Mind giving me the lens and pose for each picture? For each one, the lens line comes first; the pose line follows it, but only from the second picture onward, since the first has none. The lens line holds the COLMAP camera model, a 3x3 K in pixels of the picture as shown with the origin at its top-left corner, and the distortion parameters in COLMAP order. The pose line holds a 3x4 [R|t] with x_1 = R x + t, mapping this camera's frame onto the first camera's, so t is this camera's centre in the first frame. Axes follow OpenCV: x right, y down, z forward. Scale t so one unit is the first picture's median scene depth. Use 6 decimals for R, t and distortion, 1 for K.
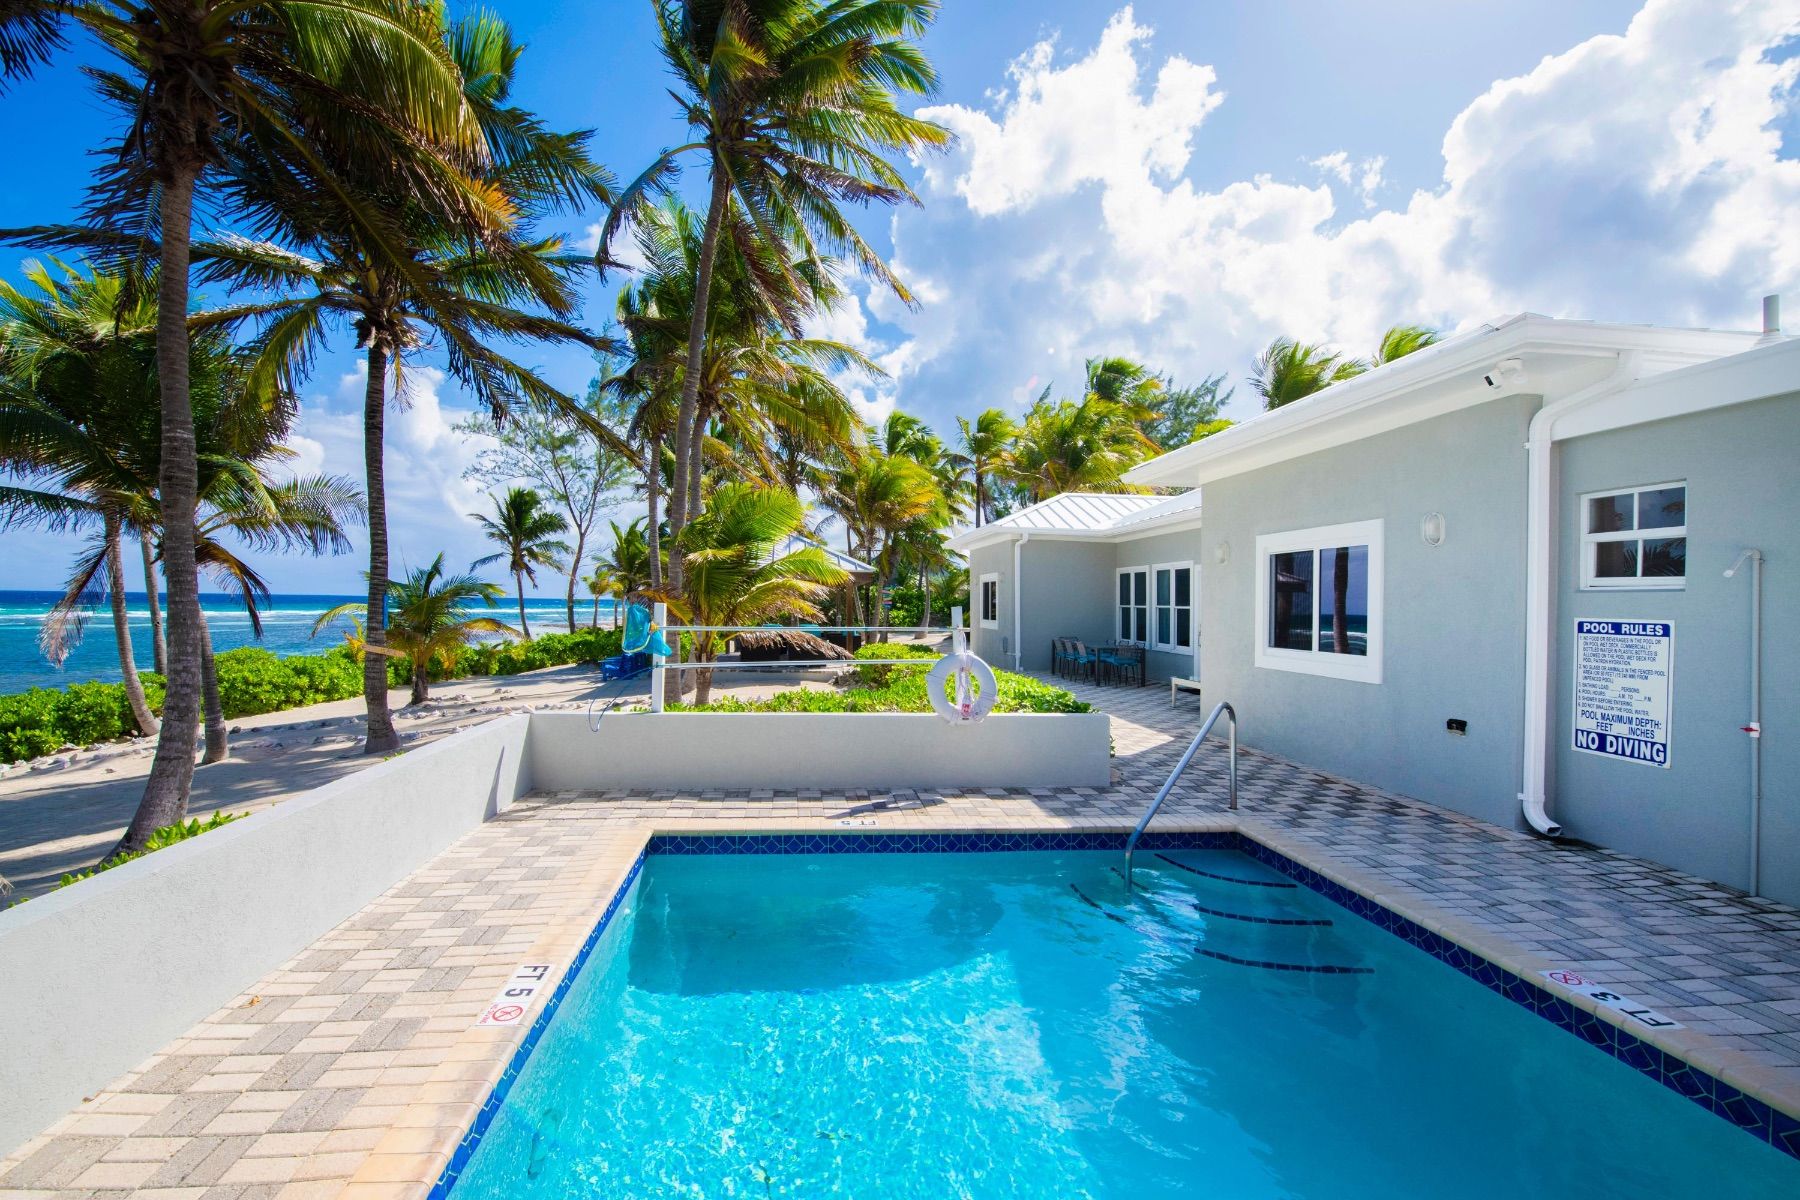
lens RADIAL K [[740.8, 0, 831.1], [0, 740.8, 604.3], [0, 0, 1]] dist [-0.021860, -0.002140]
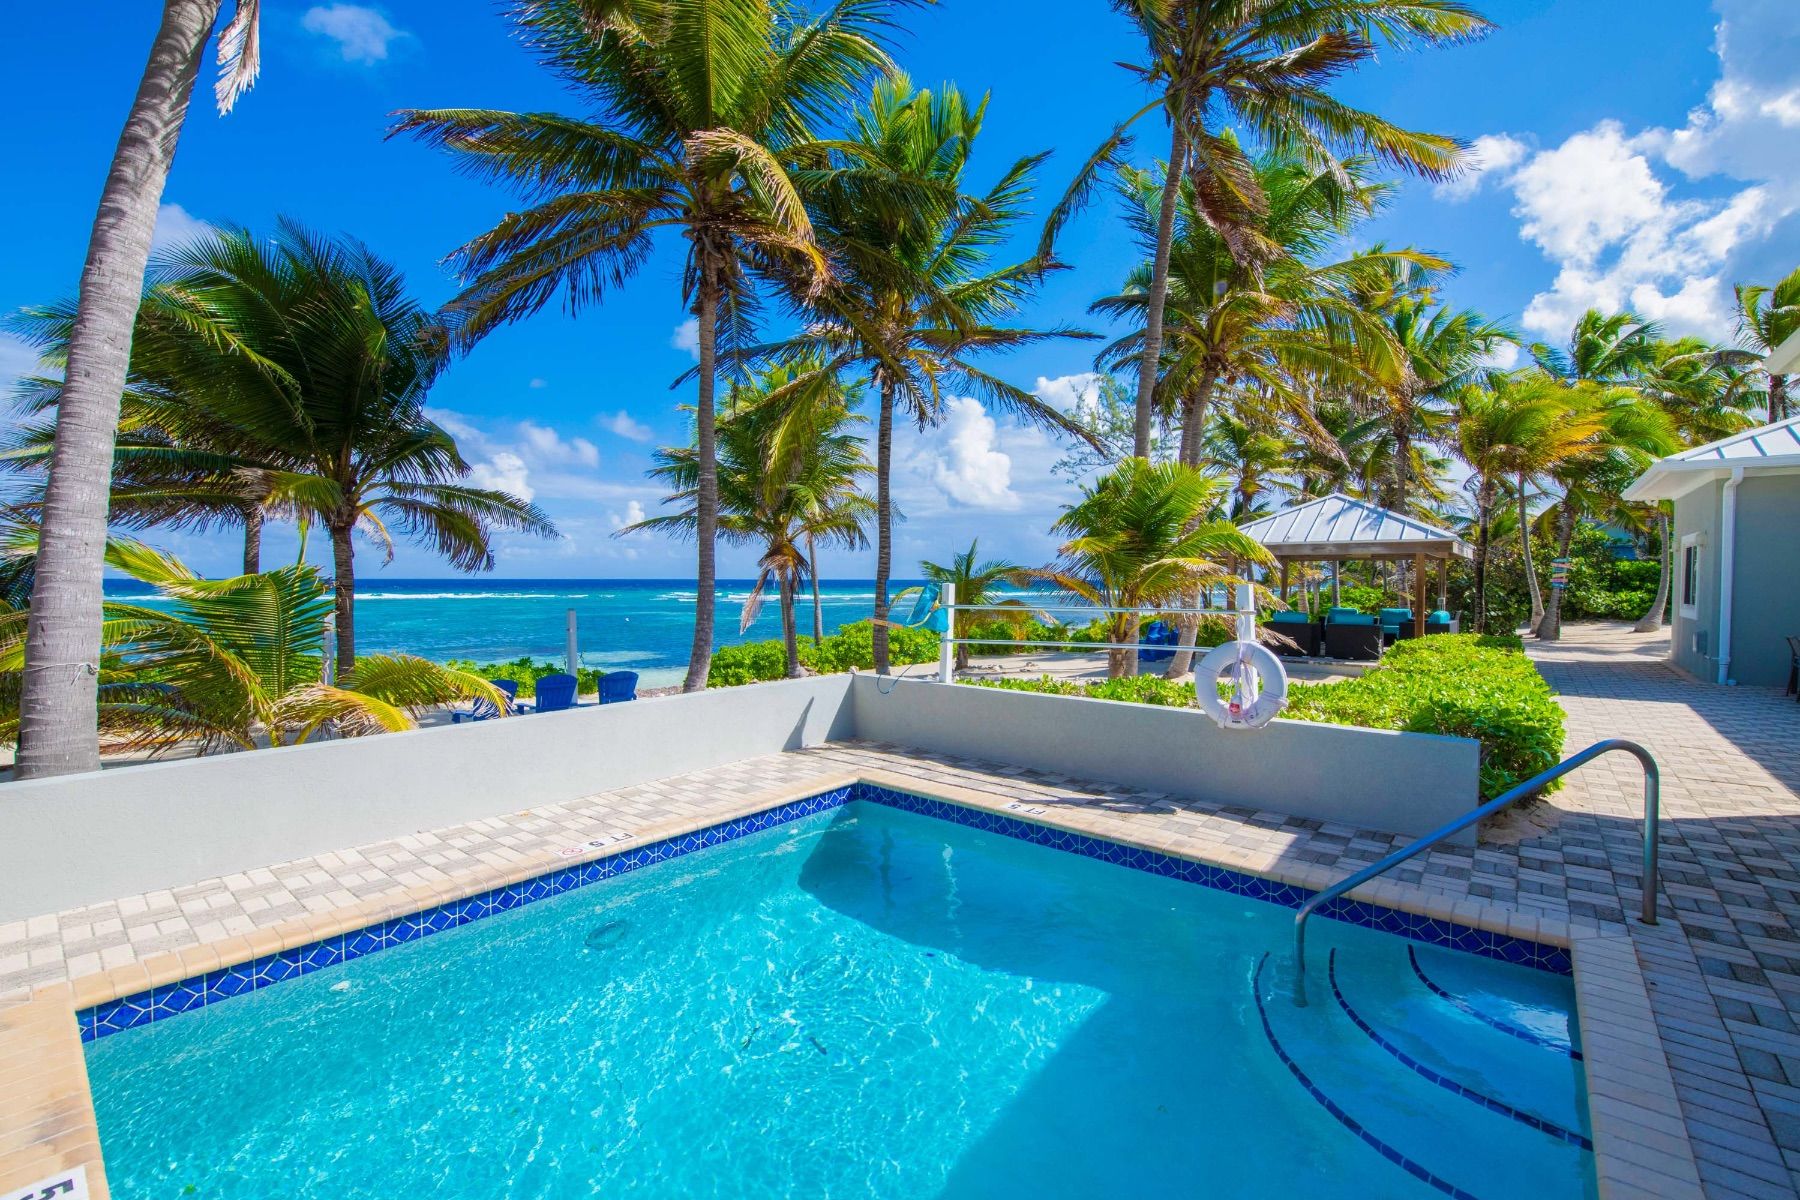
lens RADIAL K [[740.8, 0, 912.0], [0, 740.8, 597.0], [0, 0, 1]] dist [-0.021860, -0.002140]
pose [[0.719834, 0.001771, -0.694144, 0.498215], [0.007985, 0.999909, 0.010831, 0.007386], [0.694101, -0.013339, 0.719754, 0.176930]]
